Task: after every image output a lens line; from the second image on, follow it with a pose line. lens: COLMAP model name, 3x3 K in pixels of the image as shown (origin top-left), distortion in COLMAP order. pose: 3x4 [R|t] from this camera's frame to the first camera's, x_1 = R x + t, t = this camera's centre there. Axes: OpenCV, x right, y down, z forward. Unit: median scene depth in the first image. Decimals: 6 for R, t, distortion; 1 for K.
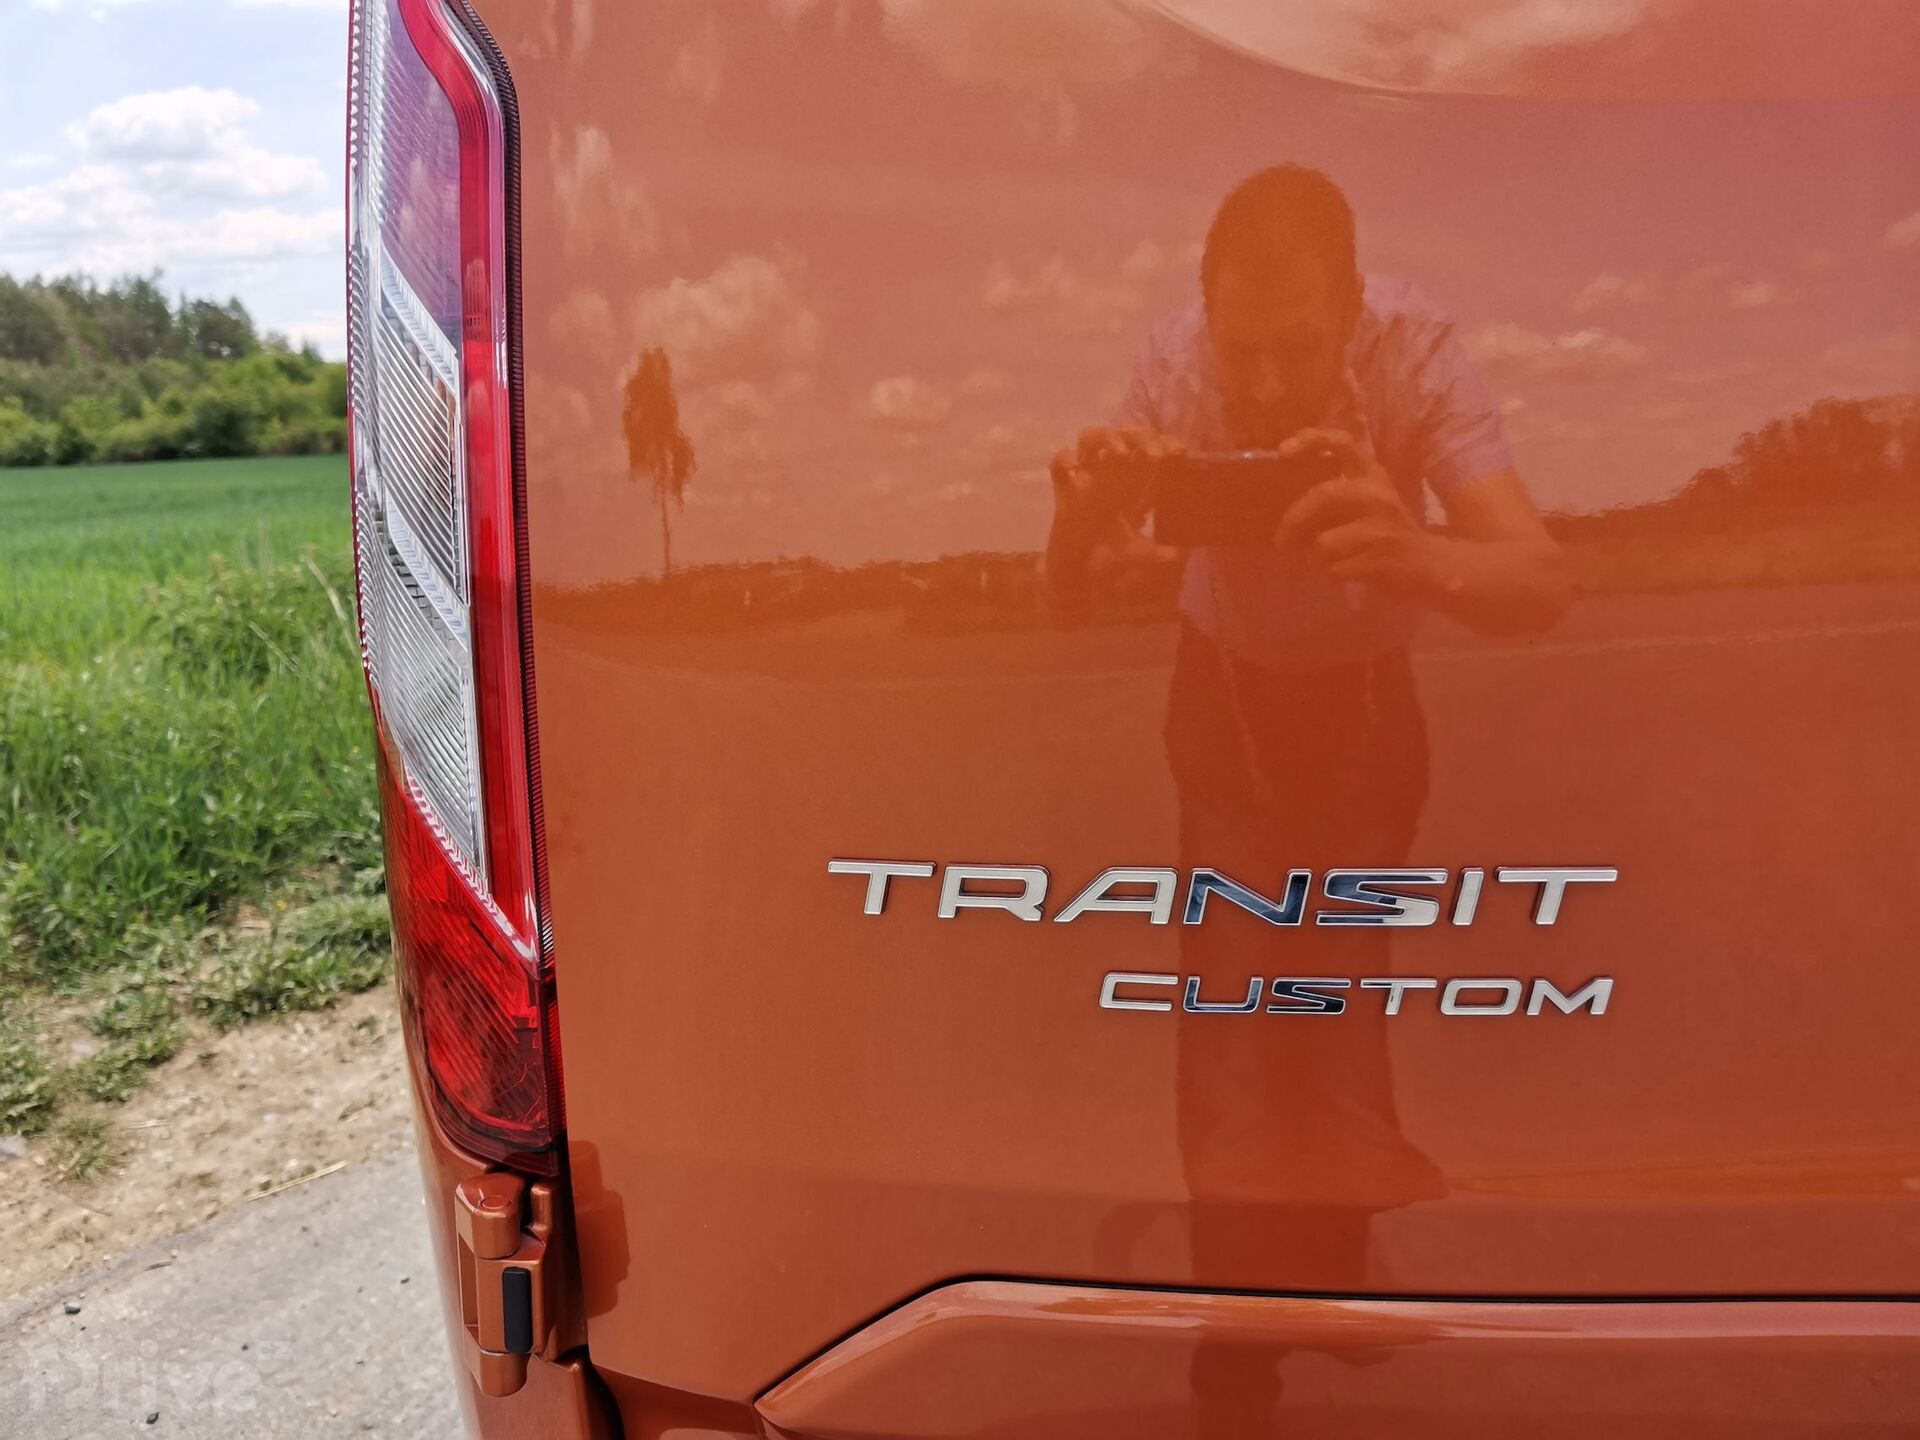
lens RADIAL K [[1474.0, 0, 960.7], [0, 1474.0, 716.4], [0, 0, 1]] dist [-0.027176, -0.002055]
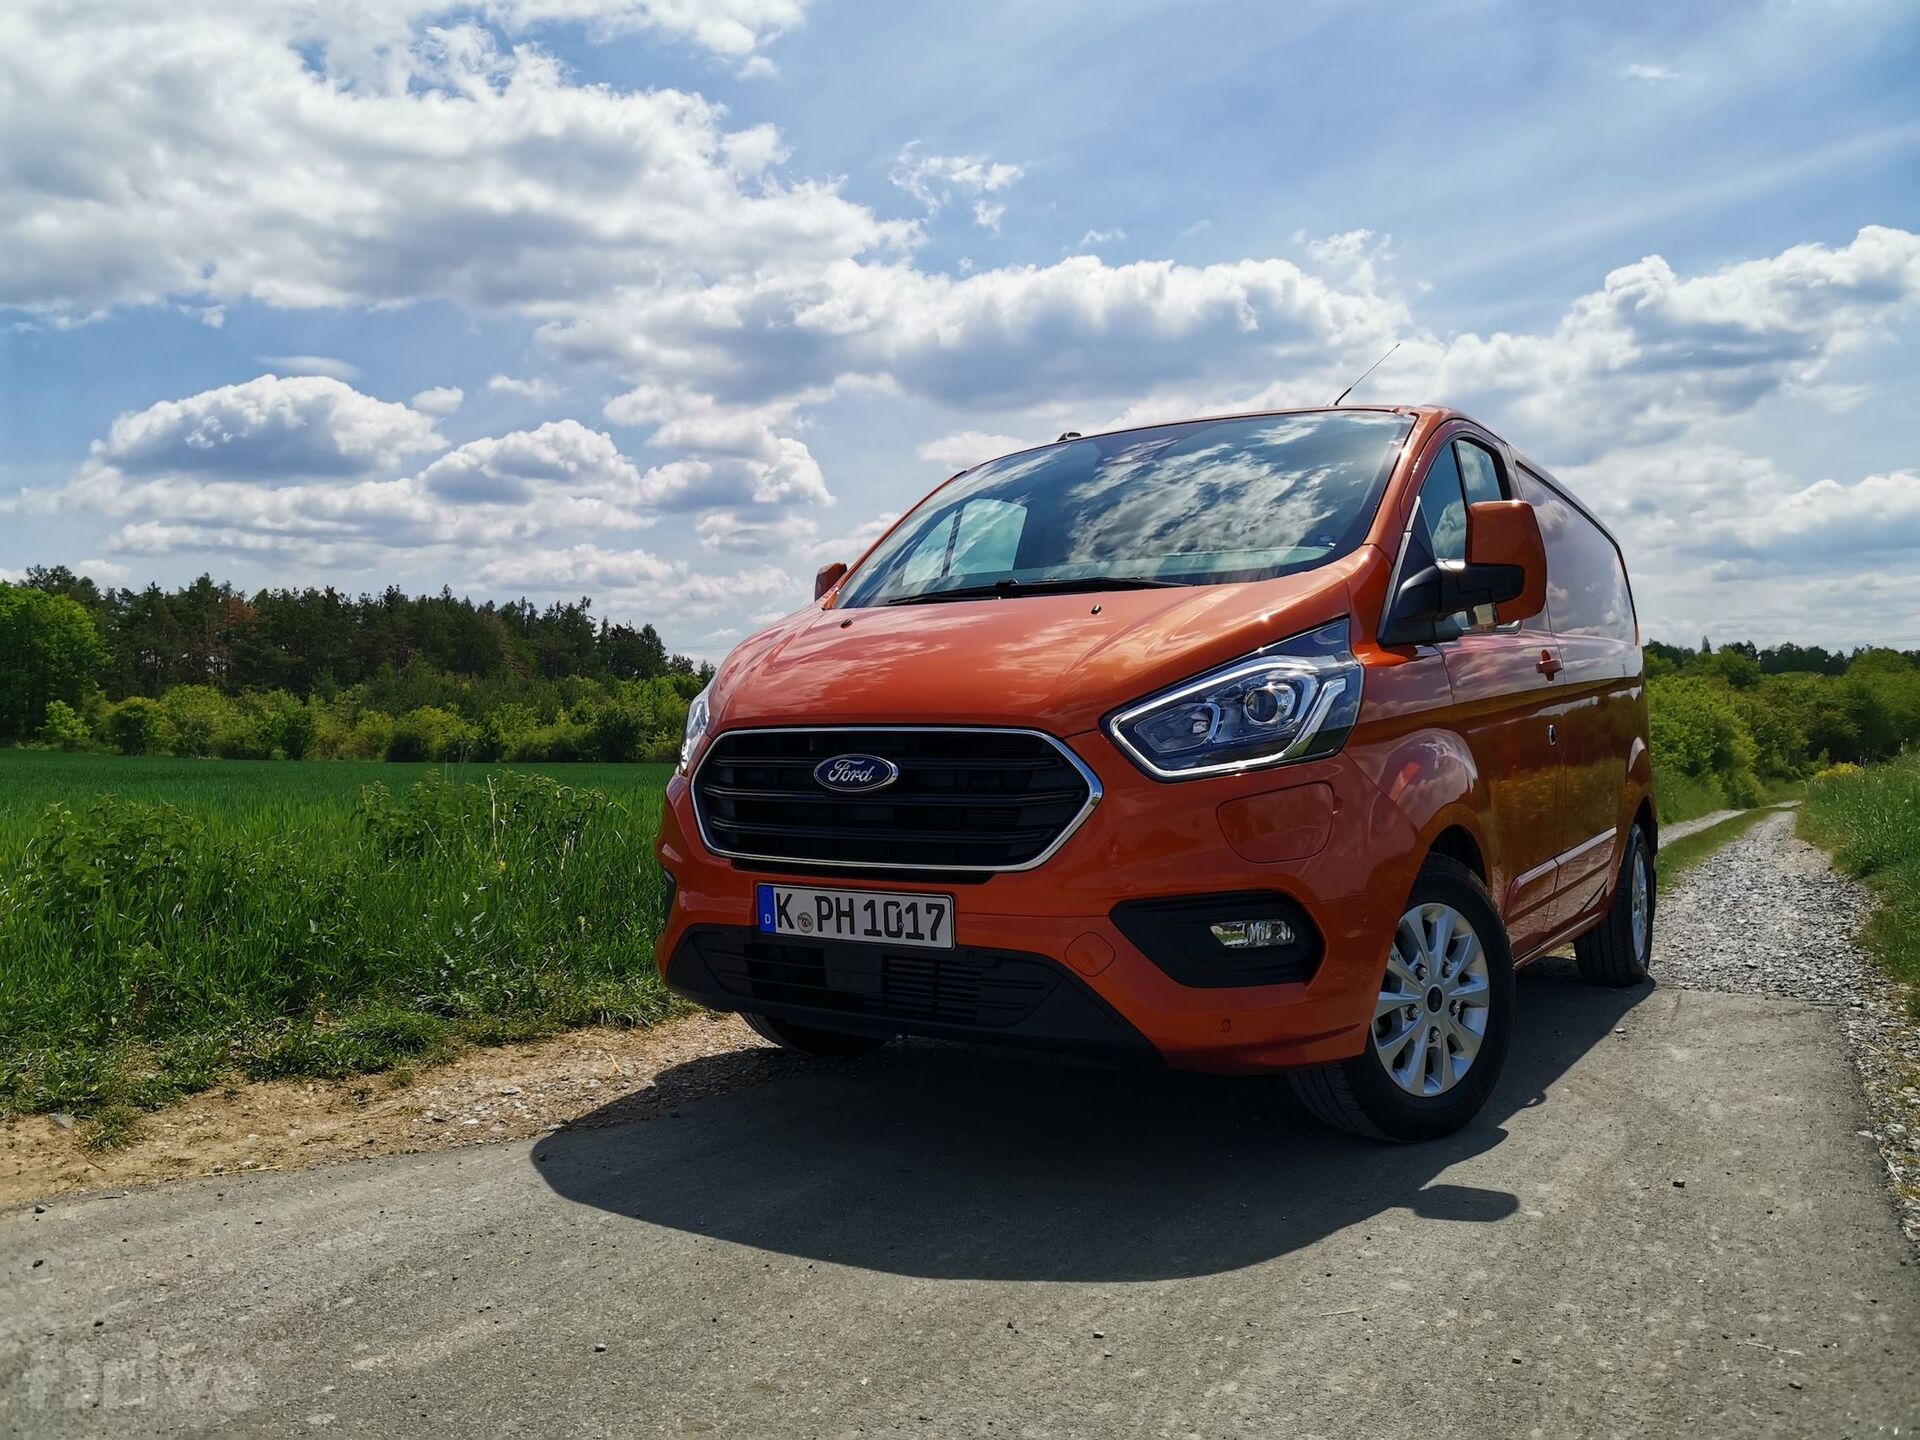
lens RADIAL K [[1474.0, 0, 975.0], [0, 1474.0, 712.3], [0, 0, 1]] dist [-0.027176, -0.002055]
pose [[0.972731, 0.025431, -0.230540, 0.356668], [-0.076496, 0.973531, -0.215375, 0.109851], [0.218960, 0.227138, 0.948928, -0.146179]]
